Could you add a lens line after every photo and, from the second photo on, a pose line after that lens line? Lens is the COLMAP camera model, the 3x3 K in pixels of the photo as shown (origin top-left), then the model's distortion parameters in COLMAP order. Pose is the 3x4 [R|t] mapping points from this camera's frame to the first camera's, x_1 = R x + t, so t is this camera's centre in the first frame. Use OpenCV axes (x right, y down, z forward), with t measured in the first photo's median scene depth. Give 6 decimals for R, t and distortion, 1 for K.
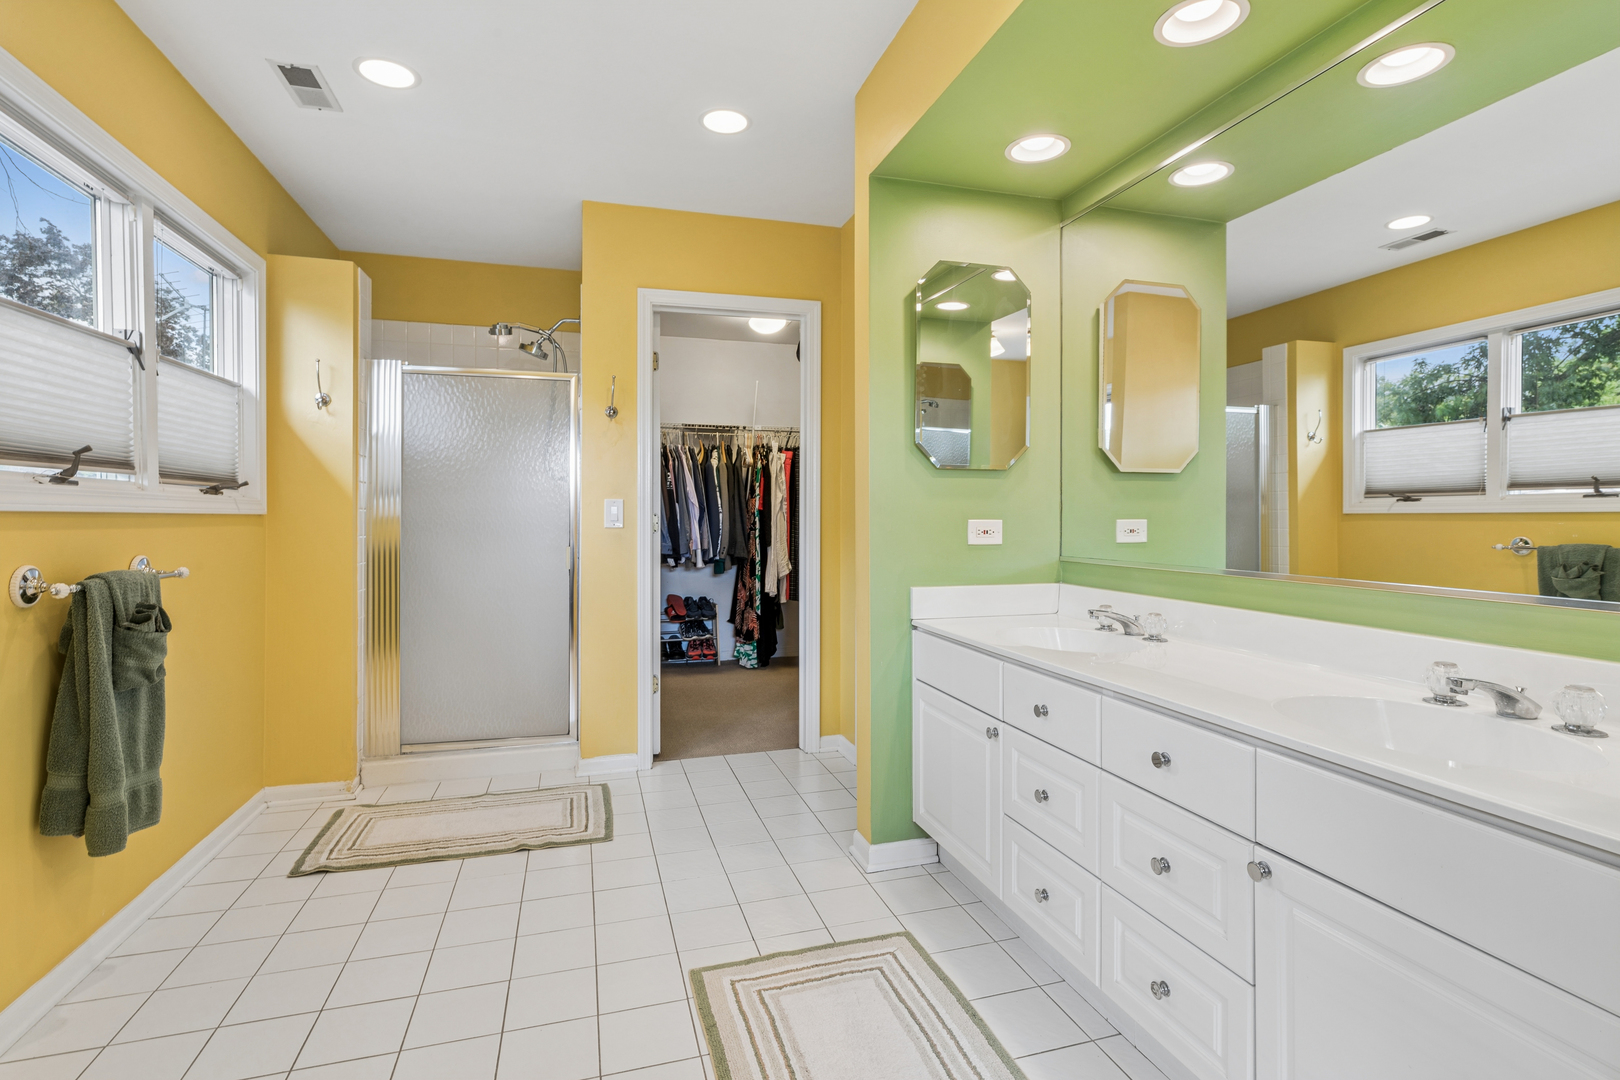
lens RADIAL K [[793.2, 0, 831.2], [0, 793.2, 517.7], [0, 0, 1]] dist [-0.006220, -0.000129]
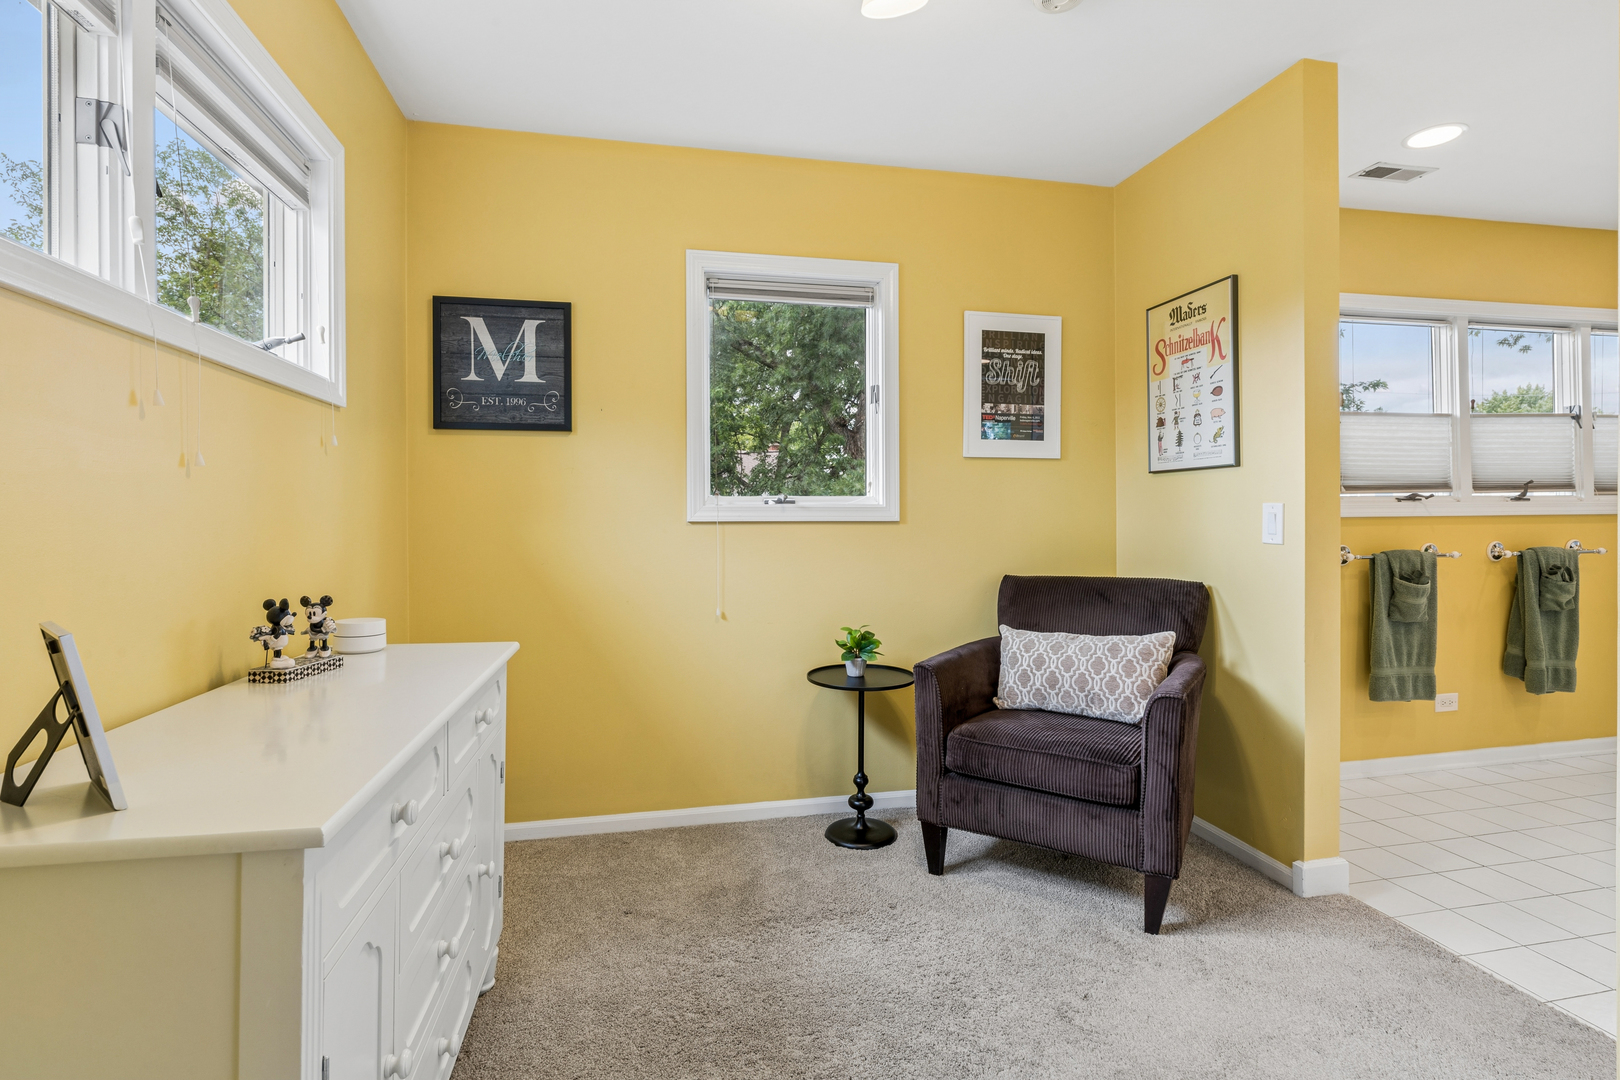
lens RADIAL K [[793.2, 0, 804.1], [0, 793.2, 510.1], [0, 0, 1]] dist [-0.006220, -0.000129]
pose [[-0.104497, -0.000084, -0.994525, 1.131498], [0.007373, 0.999972, -0.000859, -0.030024], [0.994498, -0.007422, -0.104494, -0.543328]]
